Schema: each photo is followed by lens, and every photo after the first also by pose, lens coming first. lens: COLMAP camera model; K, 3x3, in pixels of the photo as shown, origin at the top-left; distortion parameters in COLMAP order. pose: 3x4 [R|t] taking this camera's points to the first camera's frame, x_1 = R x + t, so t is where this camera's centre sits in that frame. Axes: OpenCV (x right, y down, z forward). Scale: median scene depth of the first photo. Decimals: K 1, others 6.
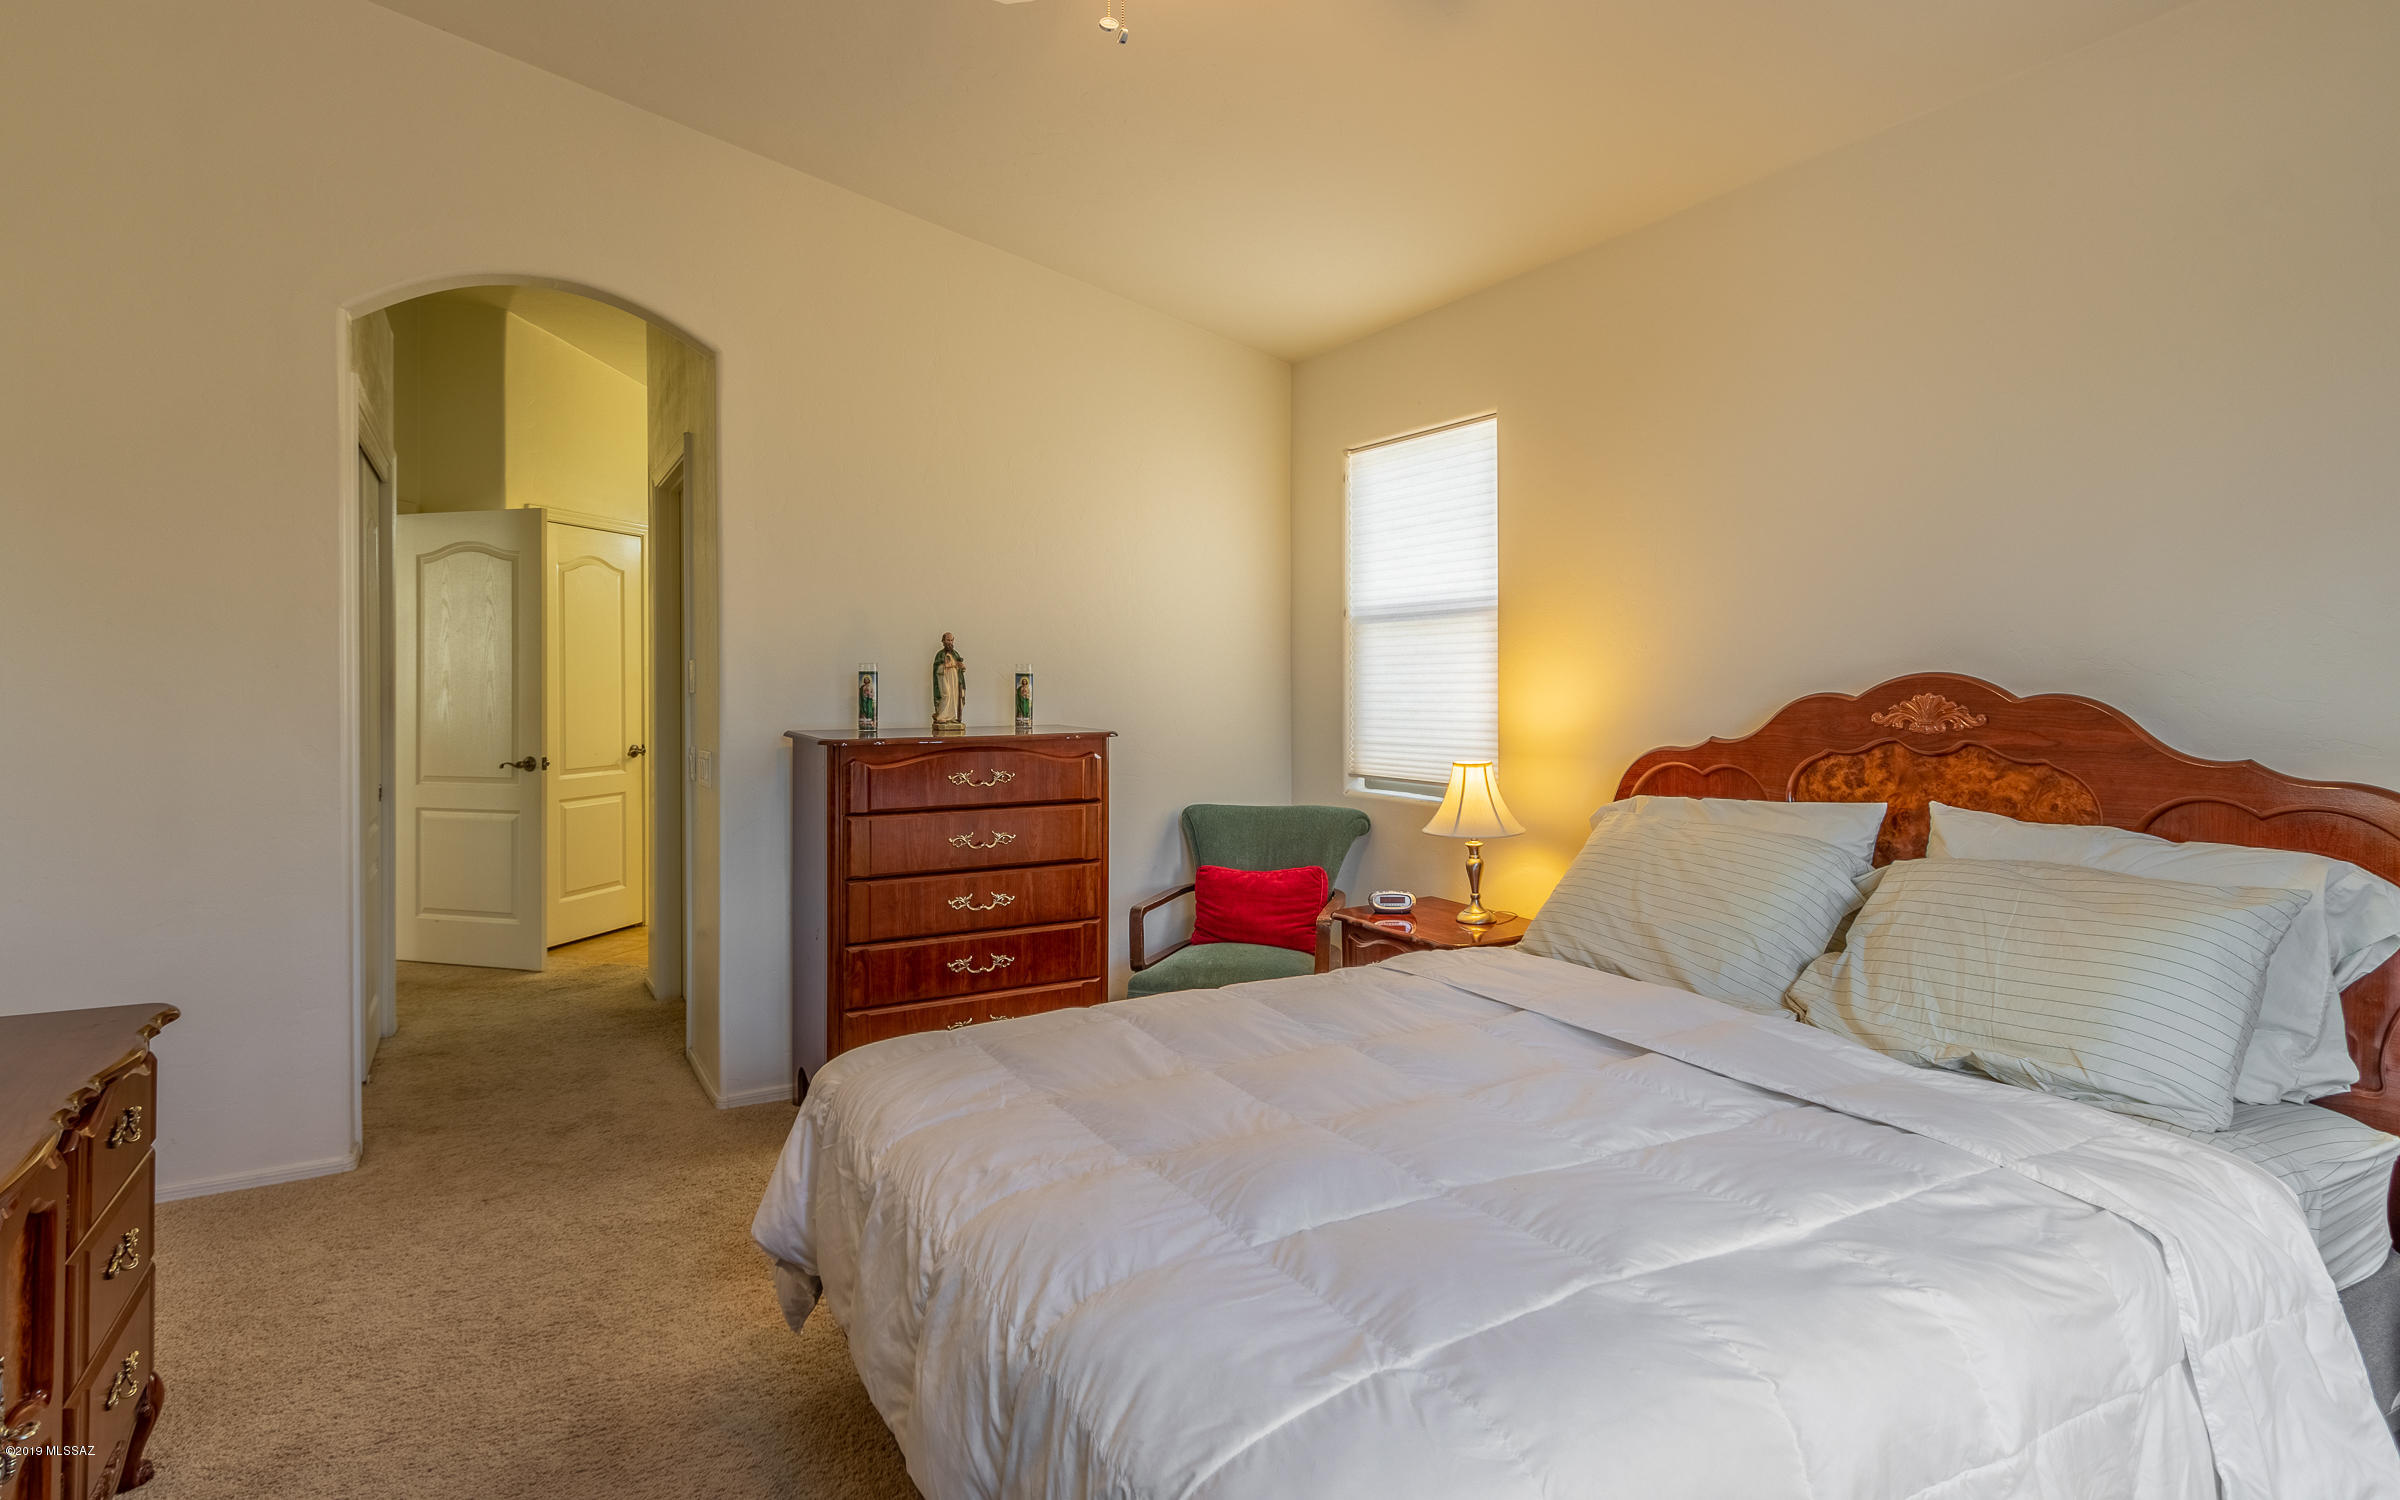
lens RADIAL K [[1248.4, 0, 1178.8], [0, 1248.4, 695.4], [0, 0, 1]] dist [0.004697, 0.000520]
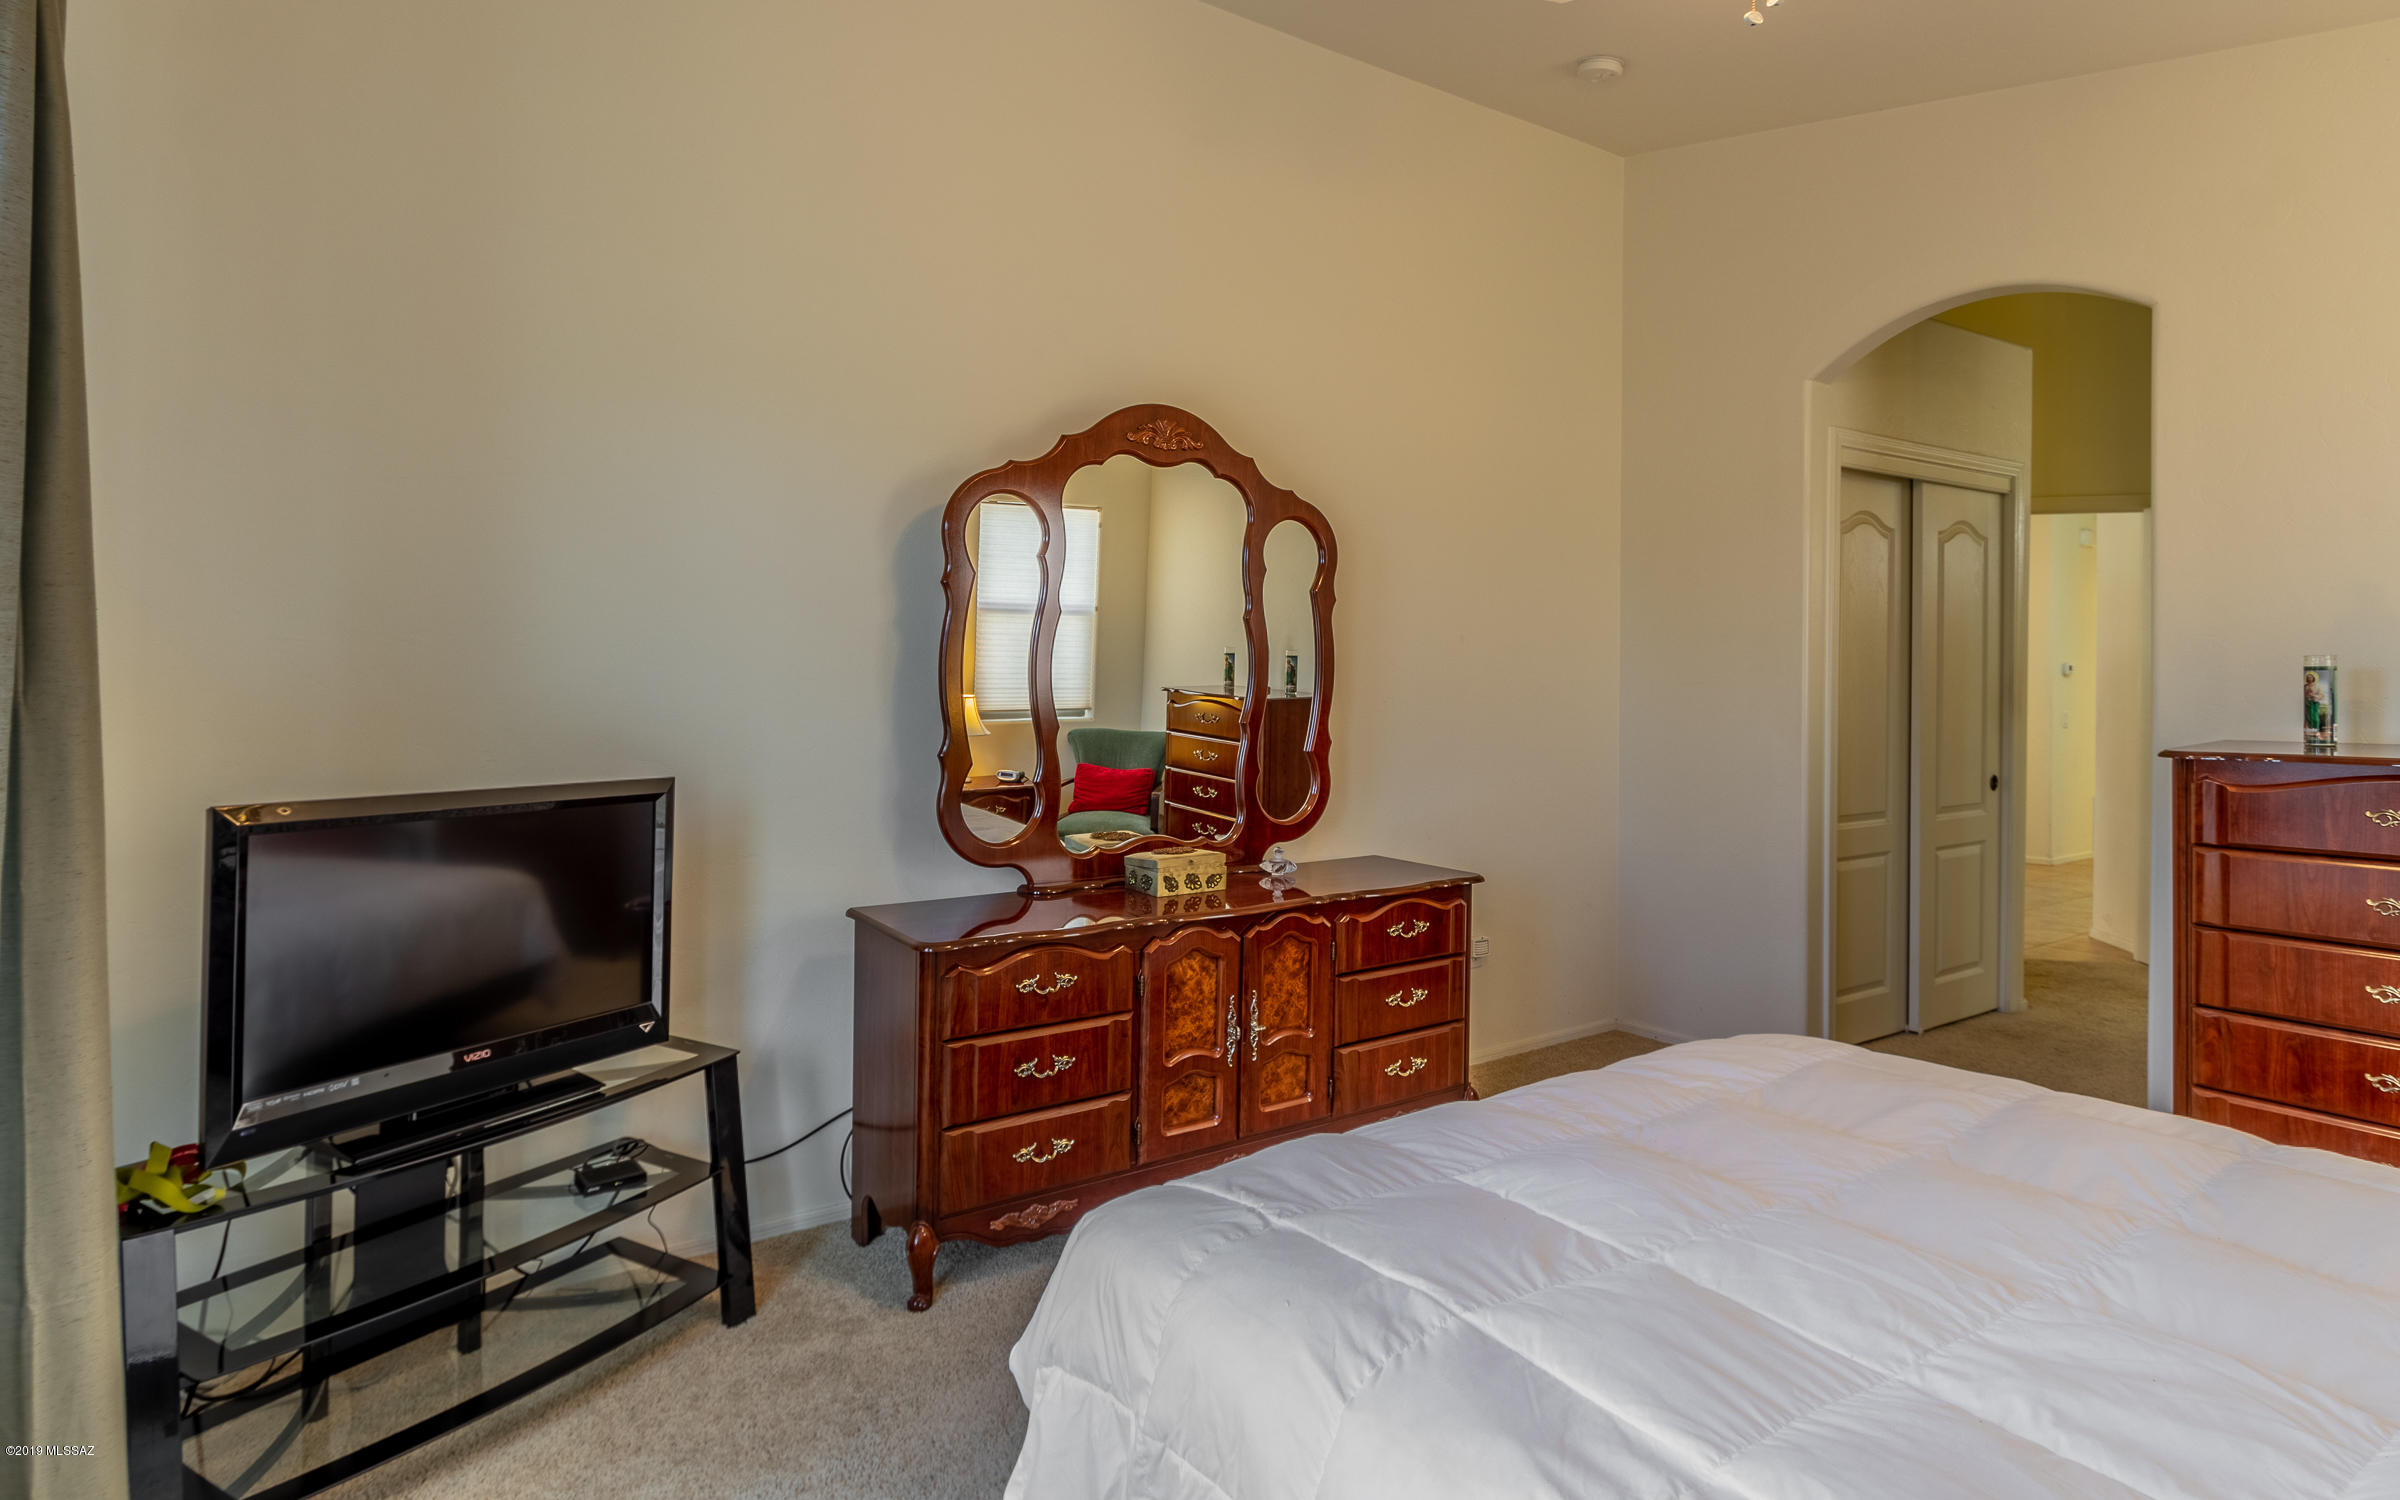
lens RADIAL K [[1248.4, 0, 1178.8], [0, 1248.4, 695.4], [0, 0, 1]] dist [0.004697, 0.000520]
pose [[0.060922, 0.003091, -0.998138, 1.102851], [-0.005493, 0.999981, 0.002762, 0.000476], [0.998127, 0.005315, 0.060938, 0.631569]]
